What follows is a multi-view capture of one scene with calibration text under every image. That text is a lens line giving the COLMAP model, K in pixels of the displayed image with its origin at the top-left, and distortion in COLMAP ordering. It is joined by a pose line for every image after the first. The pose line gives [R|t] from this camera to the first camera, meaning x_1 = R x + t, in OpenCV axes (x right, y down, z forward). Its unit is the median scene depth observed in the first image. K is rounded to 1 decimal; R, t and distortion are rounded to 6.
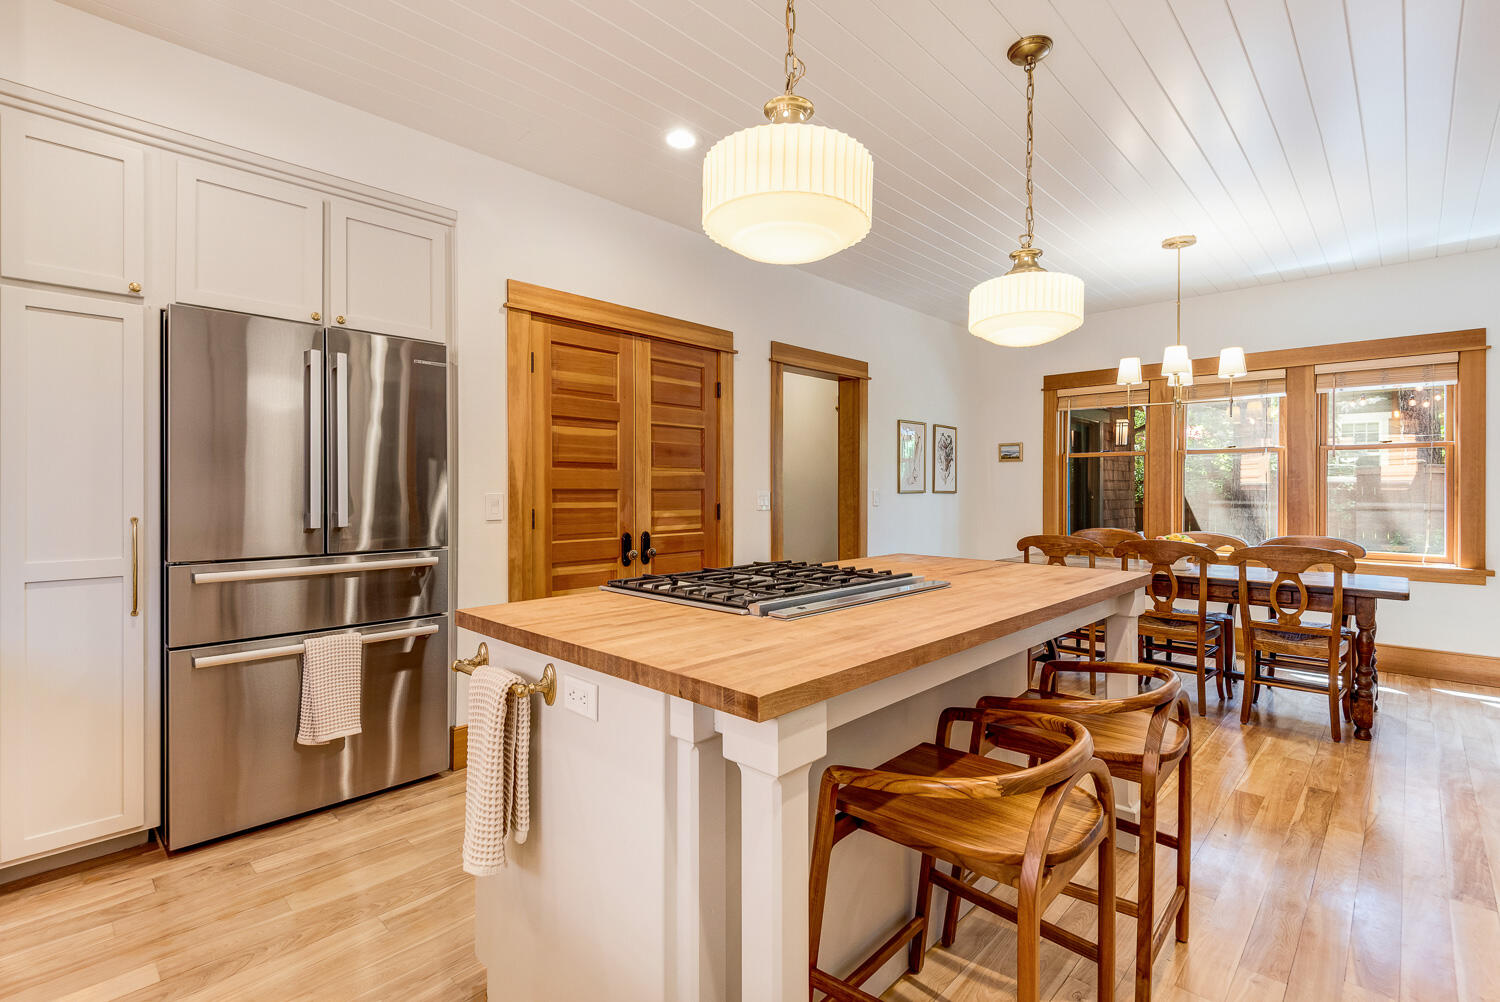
lens RADIAL K [[696.5, 0, 751.7], [0, 696.5, 492.9], [0, 0, 1]] dist [0.018755, -0.003360]
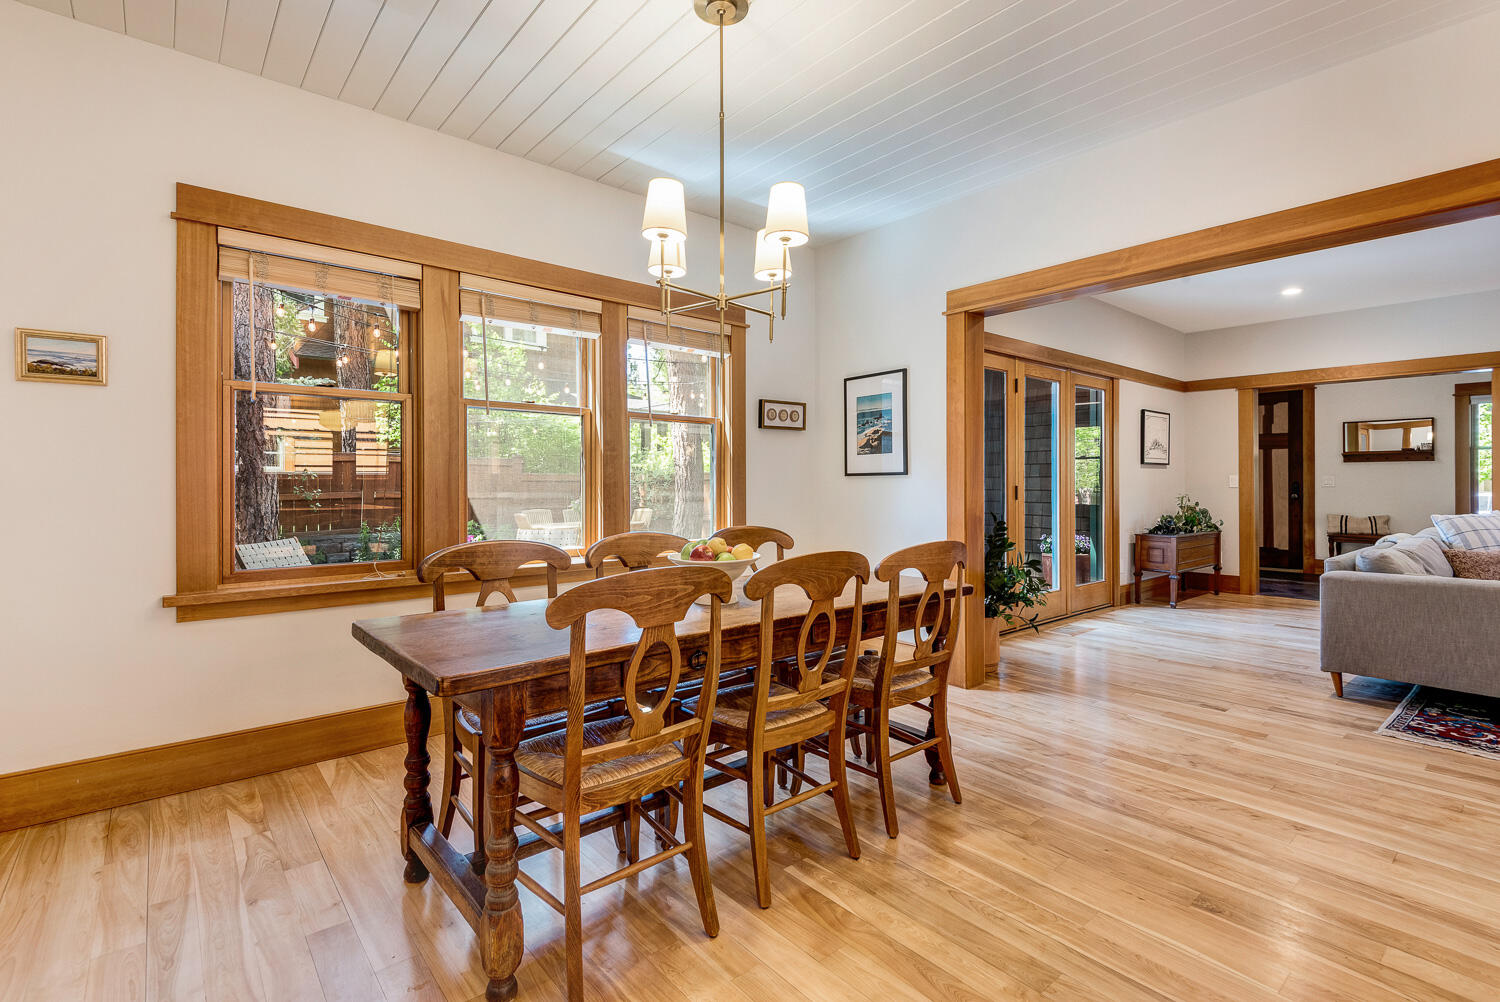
lens RADIAL K [[696.5, 0, 773.0], [0, 696.5, 478.3], [0, 0, 1]] dist [0.018755, -0.003360]
pose [[0.111895, 0.003361, 0.993714, 0.054887], [0.008311, 0.999956, -0.004318, 0.011480], [-0.993685, 0.008742, 0.111863, 0.706453]]
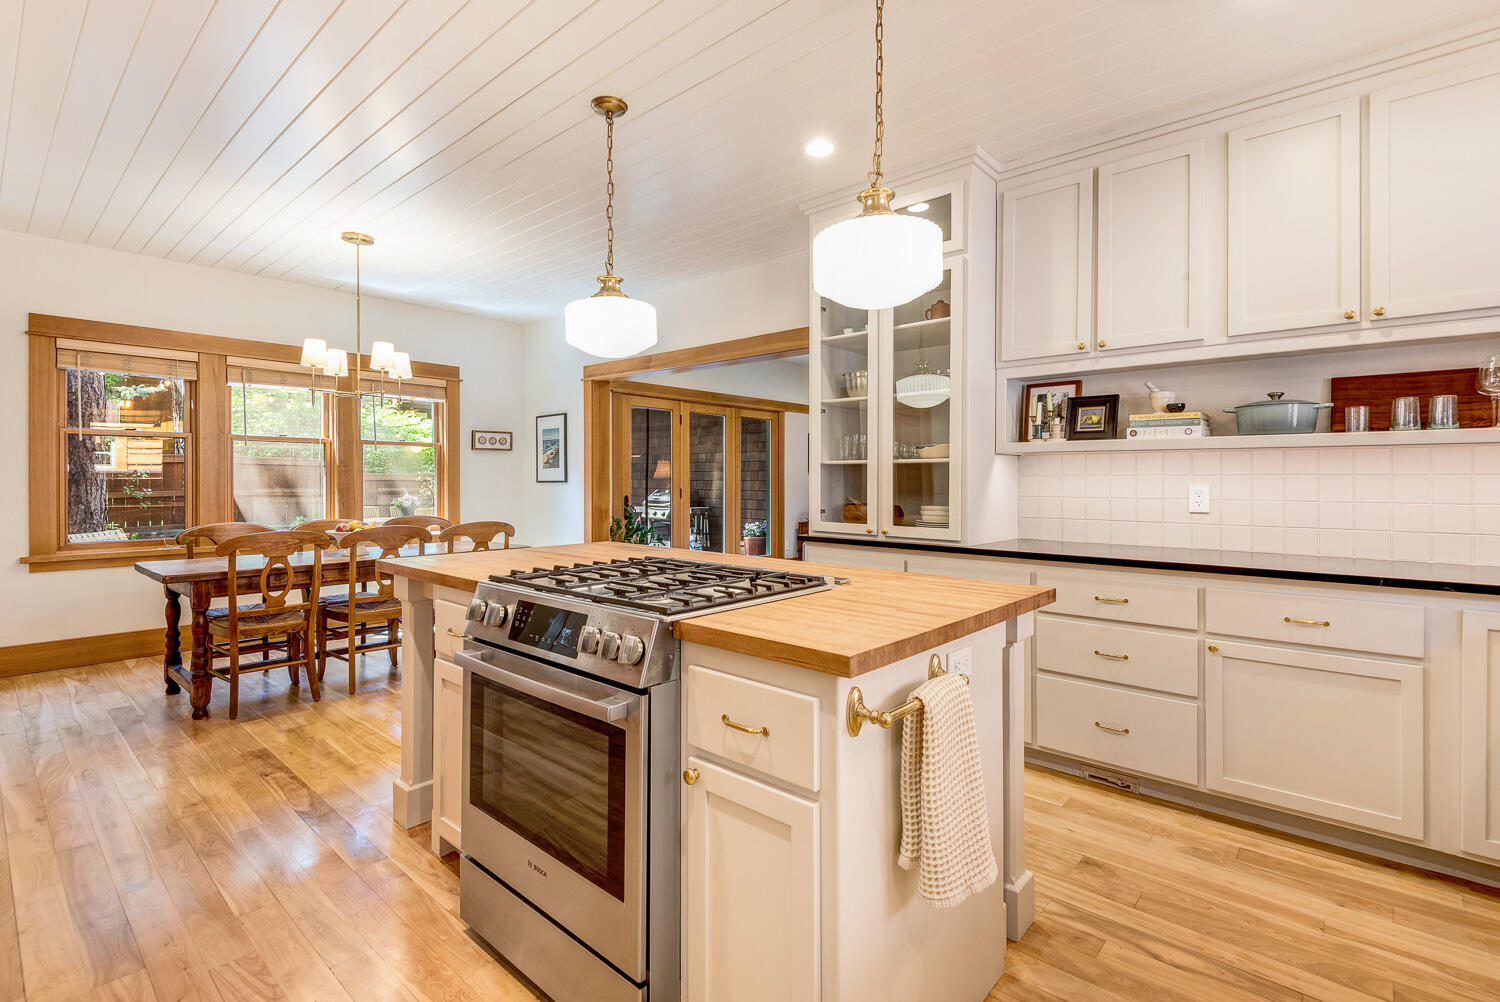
lens RADIAL K [[696.5, 0, 756.1], [0, 696.5, 479.3], [0, 0, 1]] dist [0.018755, -0.003360]
pose [[-0.010118, -0.002937, 0.999945, -0.336818], [0.003994, 0.999988, 0.002977, -0.002757], [-0.999941, 0.004024, -0.010106, 0.334776]]
